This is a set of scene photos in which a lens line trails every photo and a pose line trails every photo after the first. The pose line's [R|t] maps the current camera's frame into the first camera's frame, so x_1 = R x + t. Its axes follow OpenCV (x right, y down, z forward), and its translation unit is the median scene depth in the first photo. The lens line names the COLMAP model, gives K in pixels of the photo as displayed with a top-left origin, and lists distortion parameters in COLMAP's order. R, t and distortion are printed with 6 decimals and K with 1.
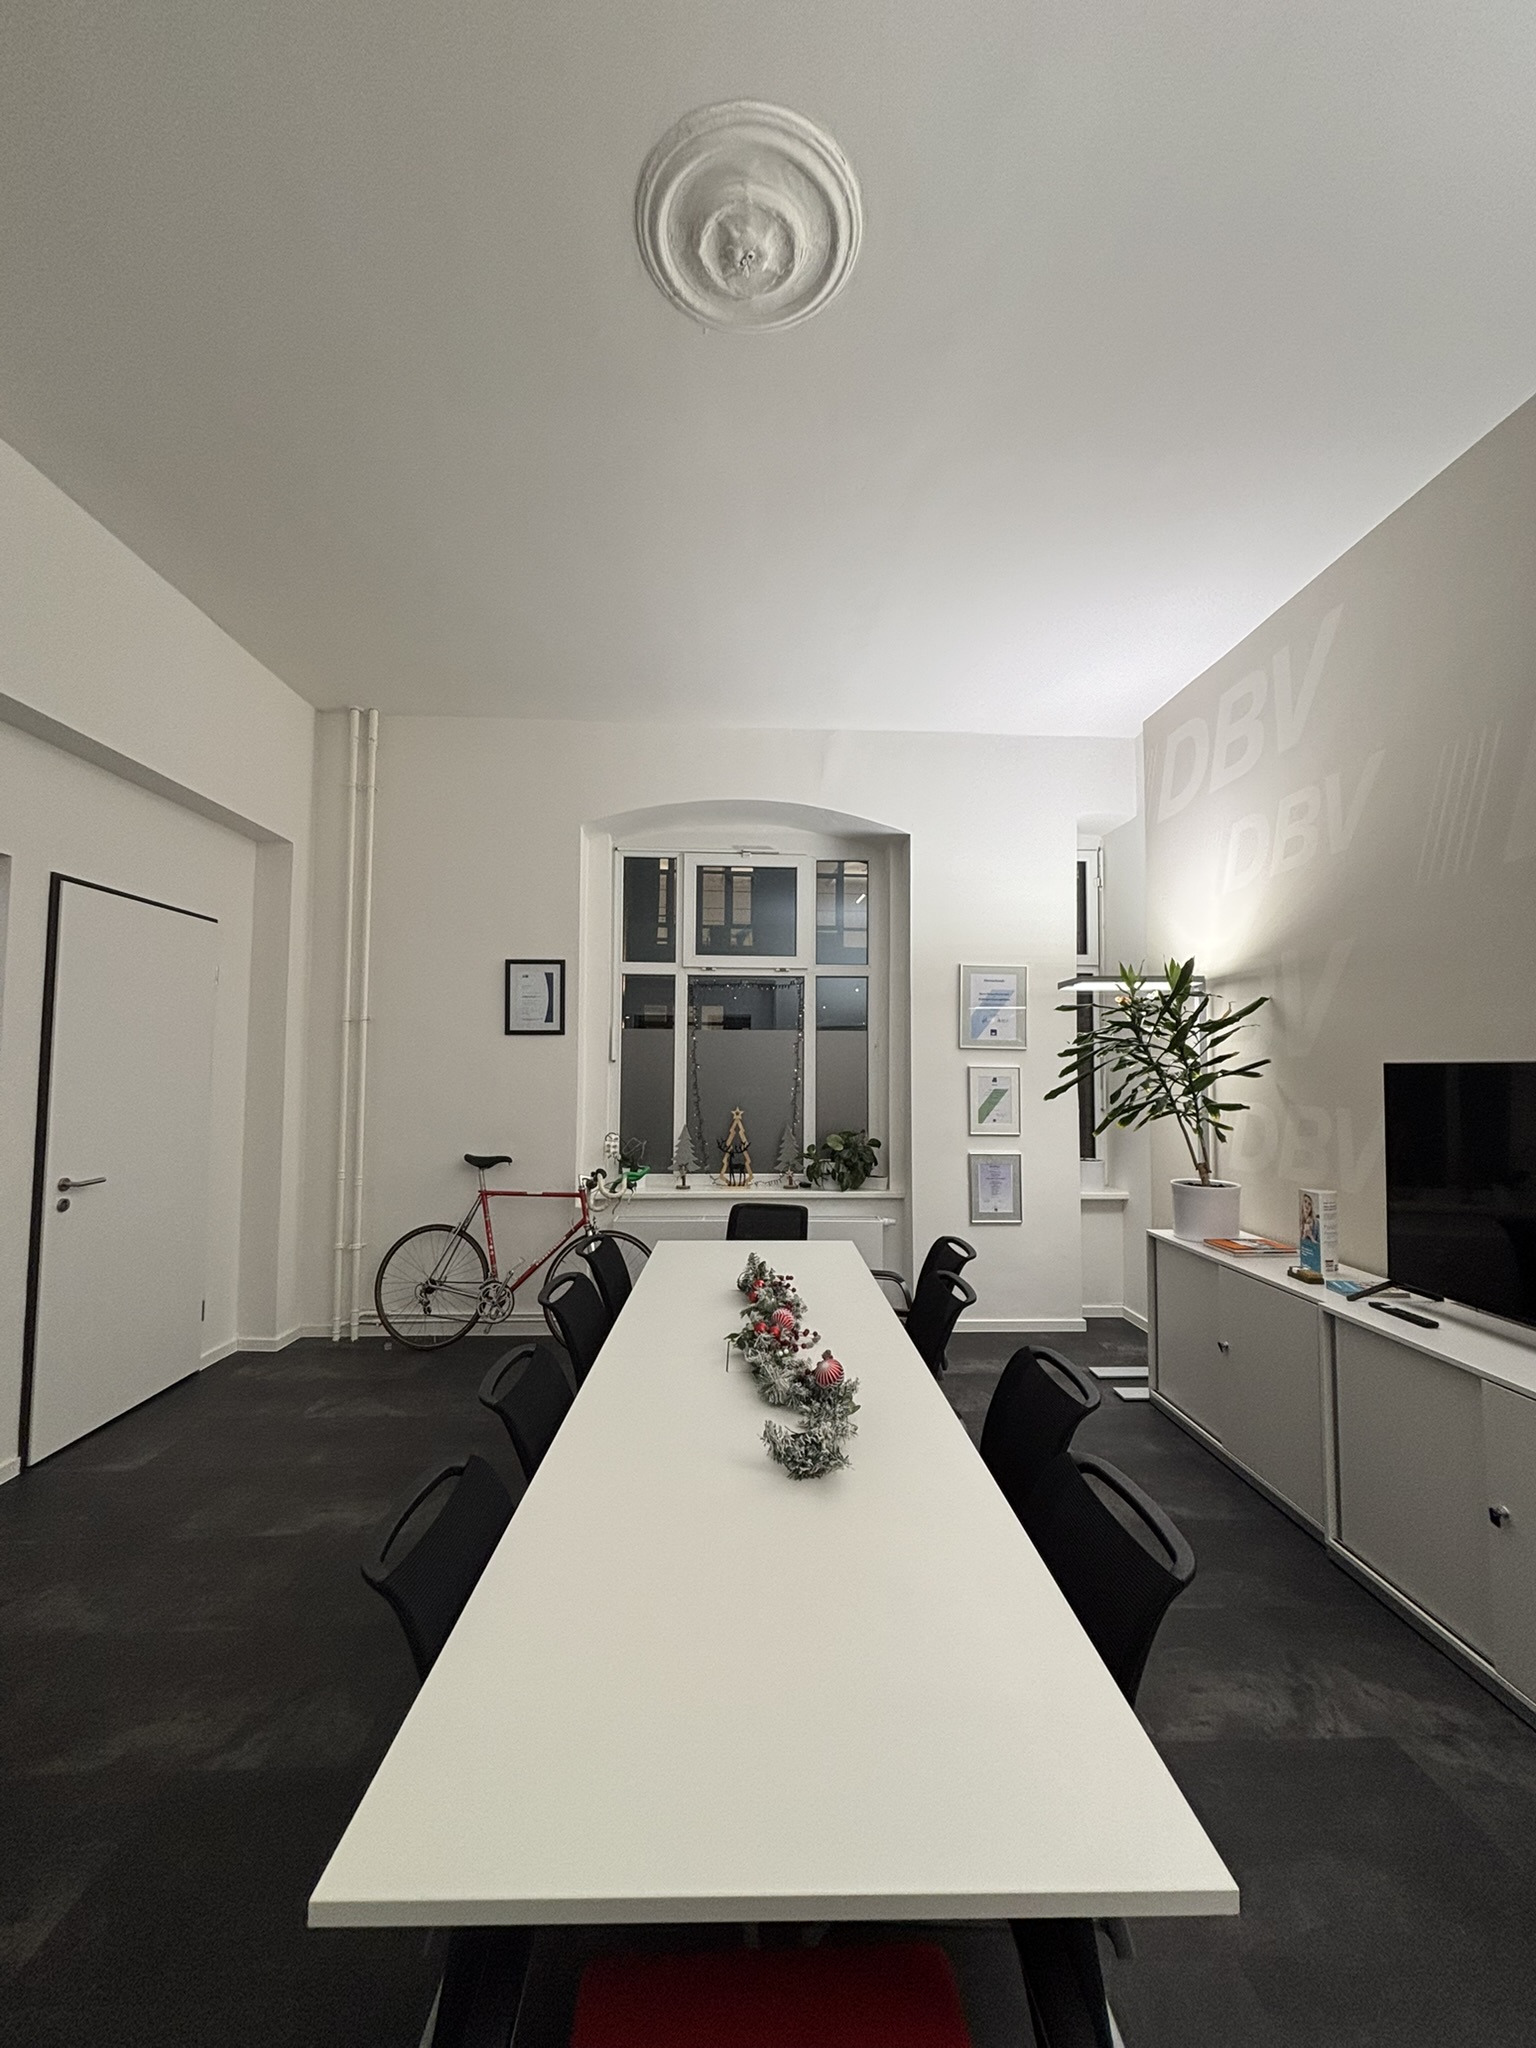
lens RADIAL K [[822.3, 0, 767.8], [0, 822.3, 1019.1], [0, 0, 1]] dist [0.001069, 0.000391]
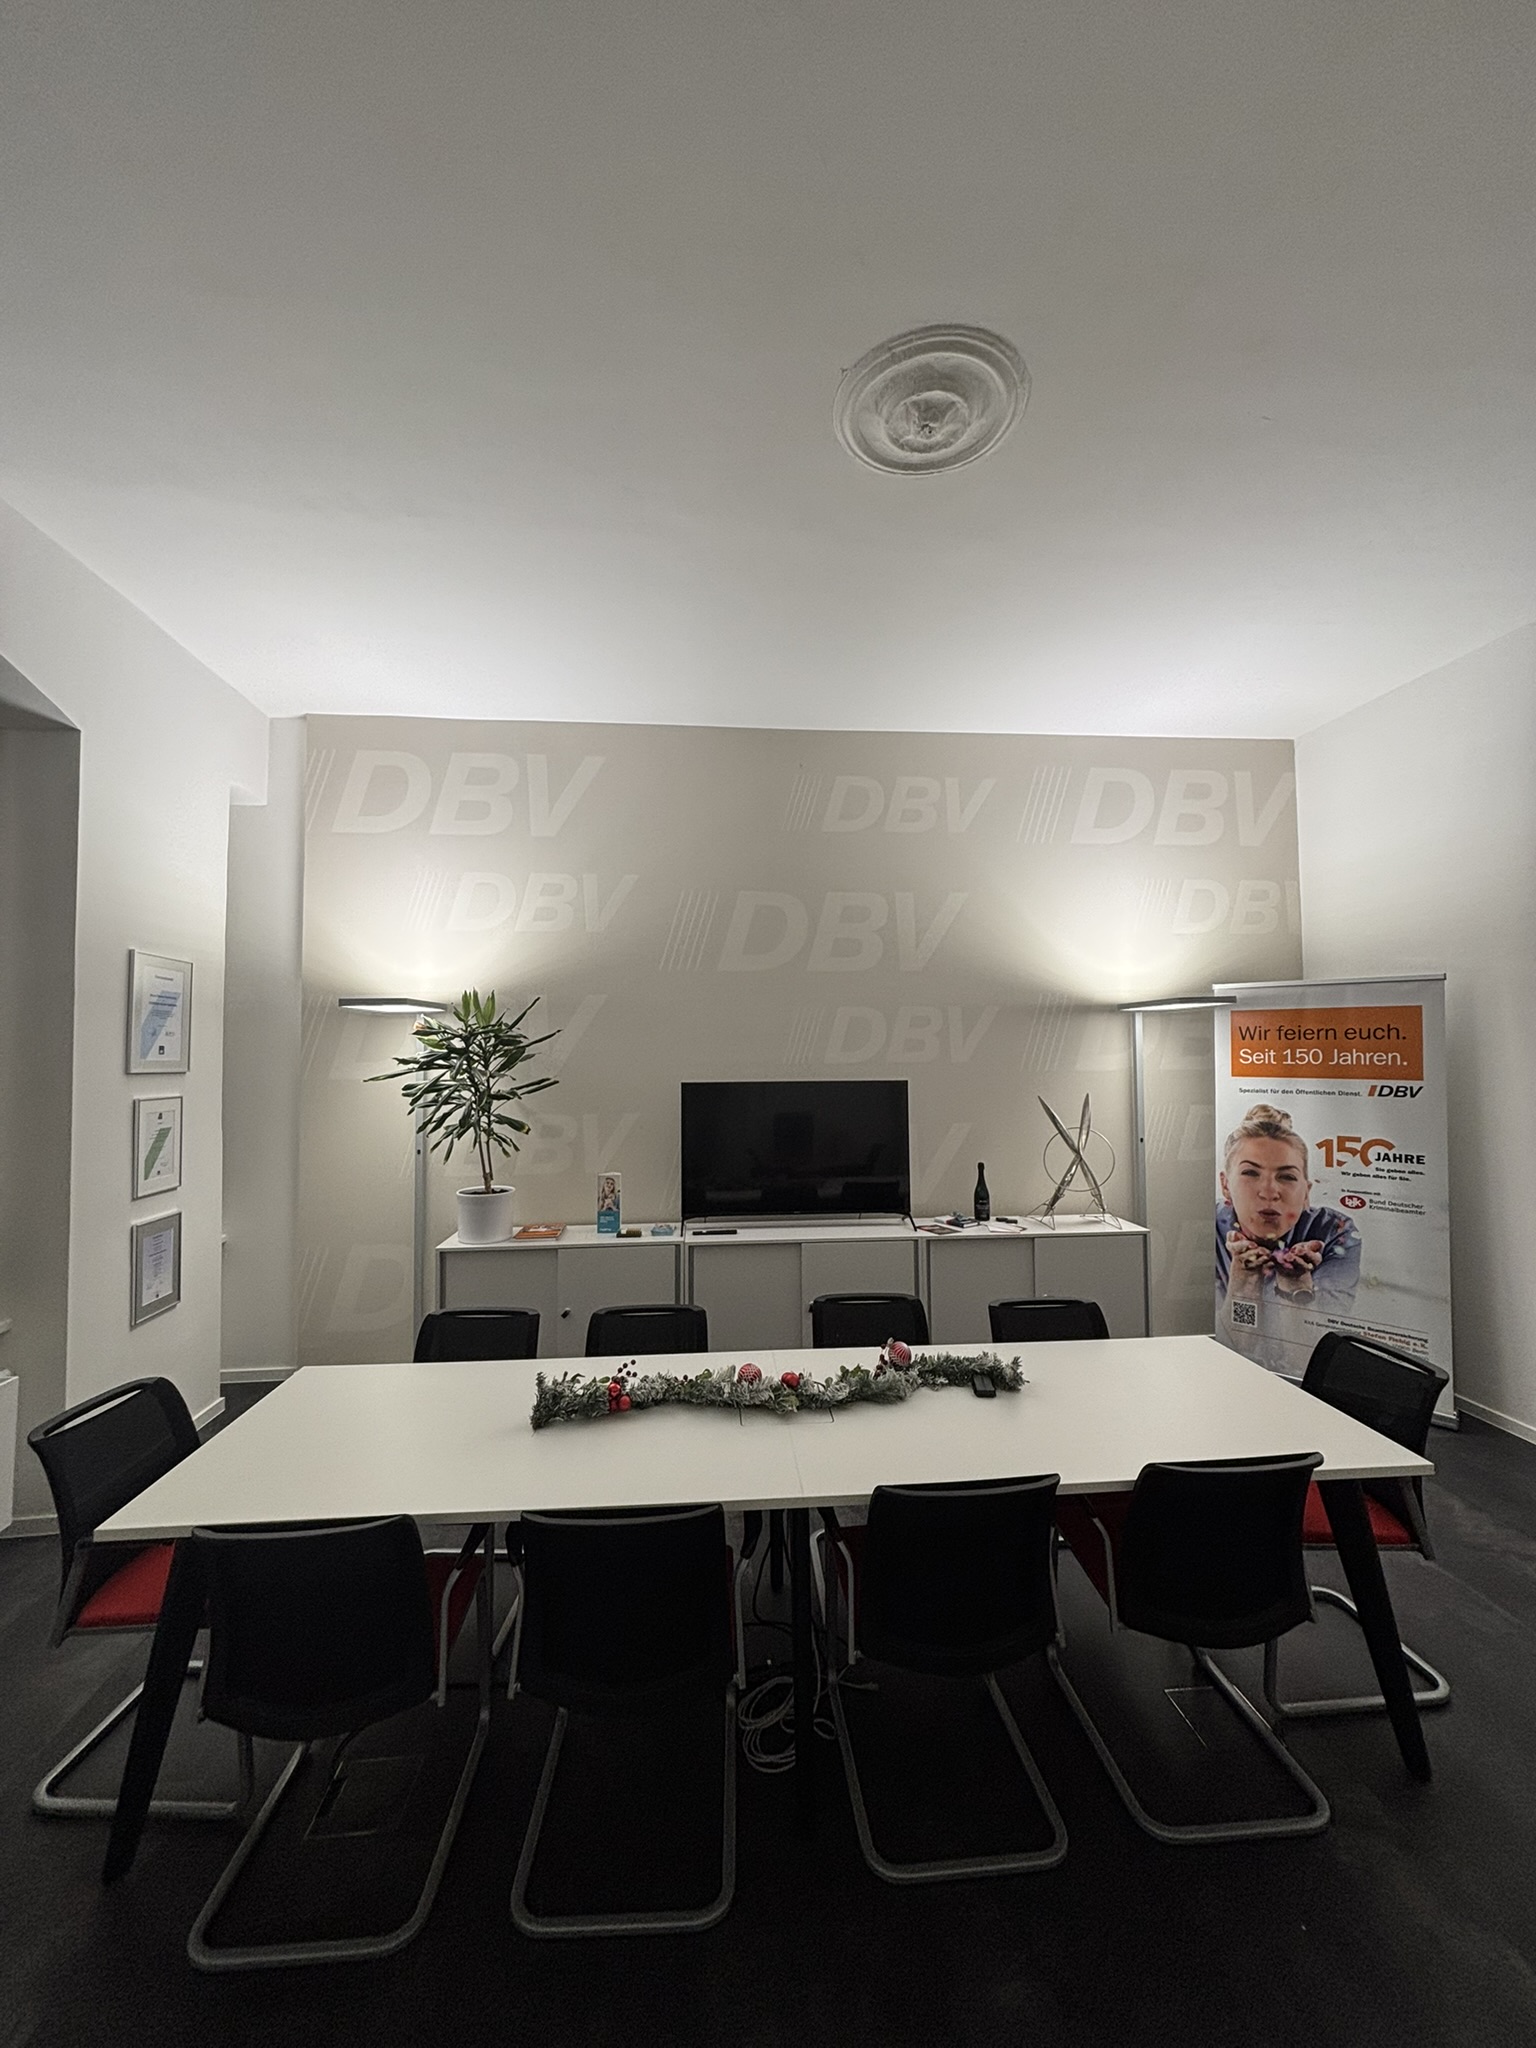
lens RADIAL K [[822.3, 0, 778.4], [0, 822.3, 1032.4], [0, 0, 1]] dist [0.001069, 0.000391]
pose [[-0.050144, 0.022988, 0.998477, -0.638749], [-0.049302, 0.998459, -0.025464, -0.010235], [-0.997524, -0.050504, -0.048934, 0.667970]]
